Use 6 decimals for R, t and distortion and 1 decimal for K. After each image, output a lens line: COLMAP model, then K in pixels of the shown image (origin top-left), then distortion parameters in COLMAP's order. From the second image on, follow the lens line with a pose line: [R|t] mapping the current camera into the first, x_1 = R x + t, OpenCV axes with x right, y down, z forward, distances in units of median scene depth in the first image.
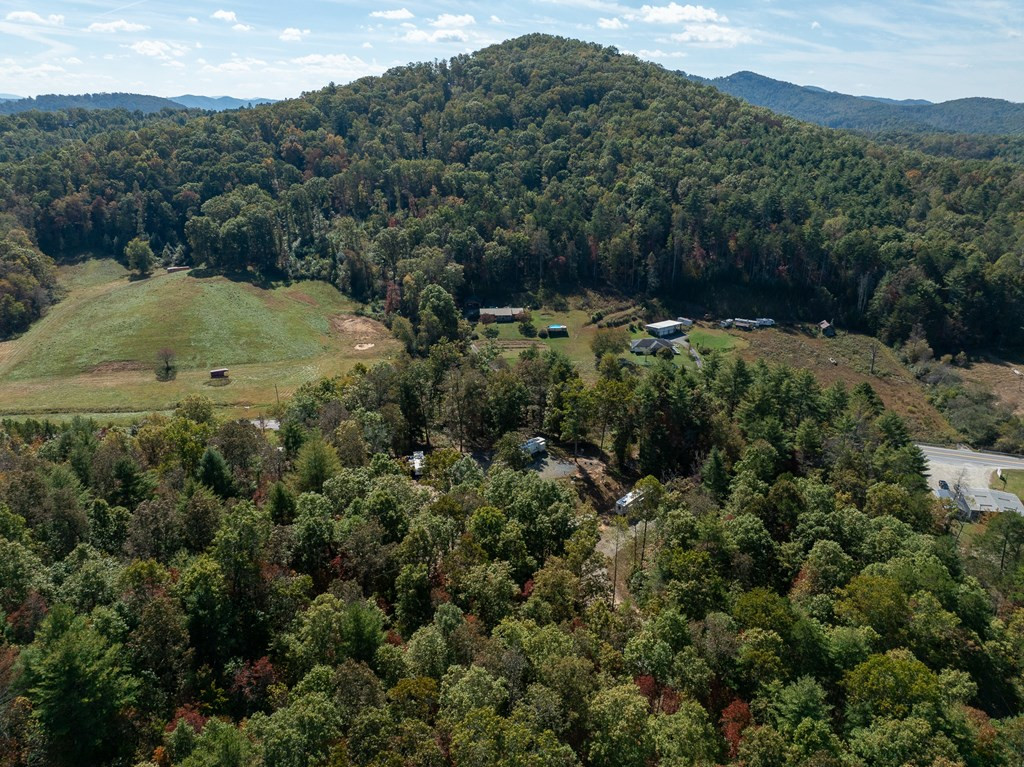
lens RADIAL K [[751.9, 0, 512.0], [0, 751.9, 383.5], [0, 0, 1]] dist [-0.076244, 0.066918]
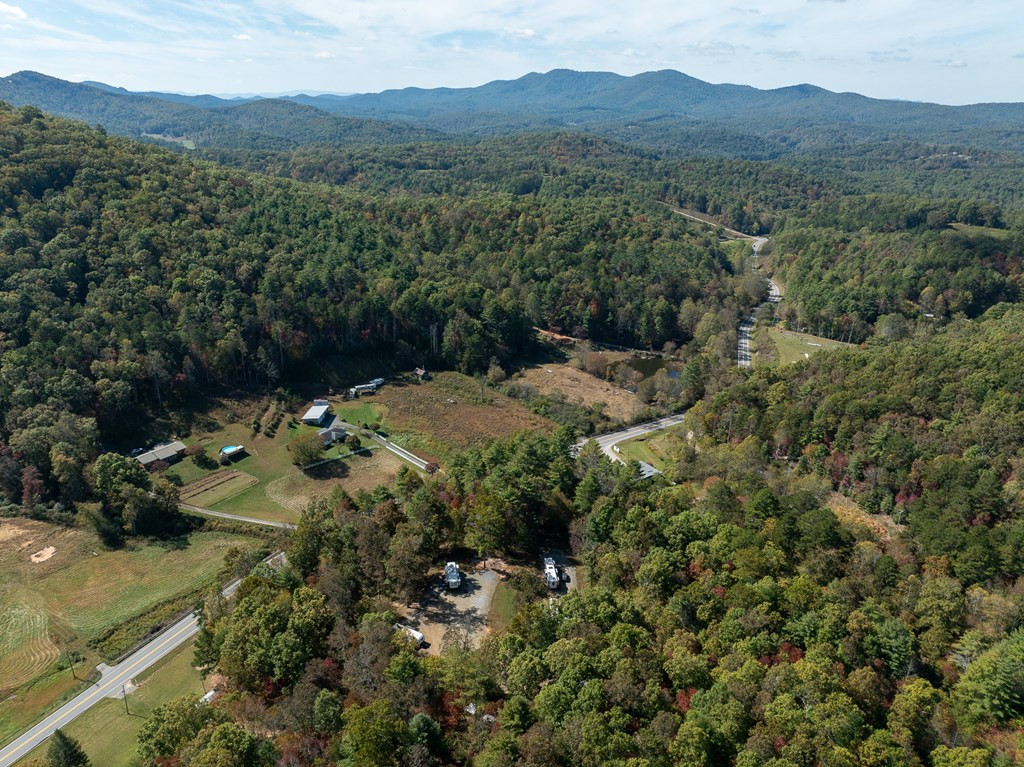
lens RADIAL K [[751.9, 0, 512.0], [0, 751.9, 383.5], [0, 0, 1]] dist [-0.076244, 0.066918]
pose [[0.614554, -0.284507, 0.735785, -0.392410], [0.259468, 0.953706, 0.152054, -0.200654], [-0.744983, 0.097467, 0.659924, 0.057913]]
